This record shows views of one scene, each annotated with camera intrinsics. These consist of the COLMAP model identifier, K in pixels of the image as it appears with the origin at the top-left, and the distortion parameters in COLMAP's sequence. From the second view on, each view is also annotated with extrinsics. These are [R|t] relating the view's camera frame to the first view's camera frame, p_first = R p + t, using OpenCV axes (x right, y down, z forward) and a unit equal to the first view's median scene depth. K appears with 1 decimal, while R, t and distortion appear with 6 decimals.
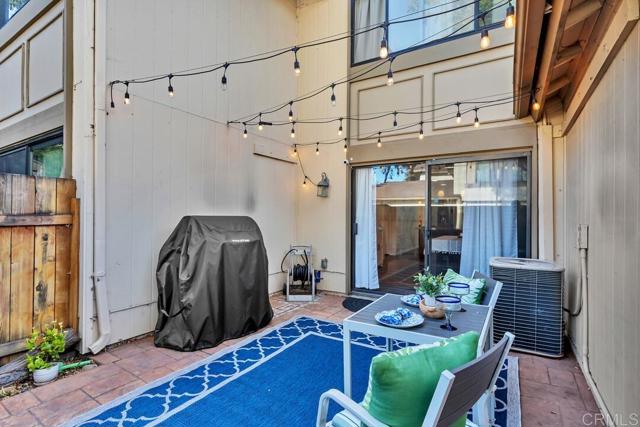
lens RADIAL K [[314.6, 0, 320.0], [0, 314.6, 213.5], [0, 0, 1]] dist [0.003963, 0.000653]
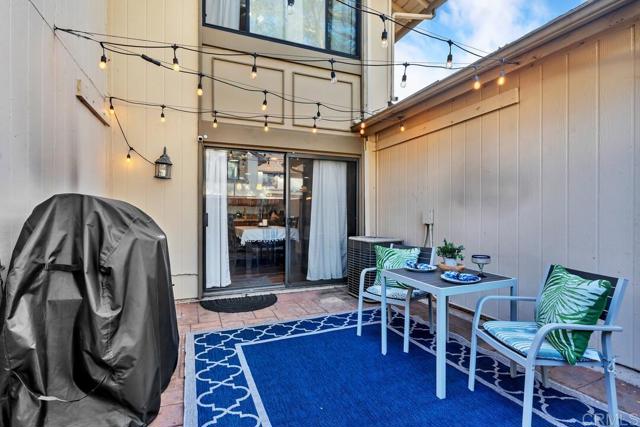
lens RADIAL K [[314.6, 0, 320.0], [0, 314.6, 213.5], [0, 0, 1]] dist [0.003963, 0.000653]
pose [[0.577873, -0.005708, 0.816107, -0.495019], [-0.007058, 0.999903, 0.011991, 0.024405], [-0.816096, -0.012689, 0.577776, 0.316098]]
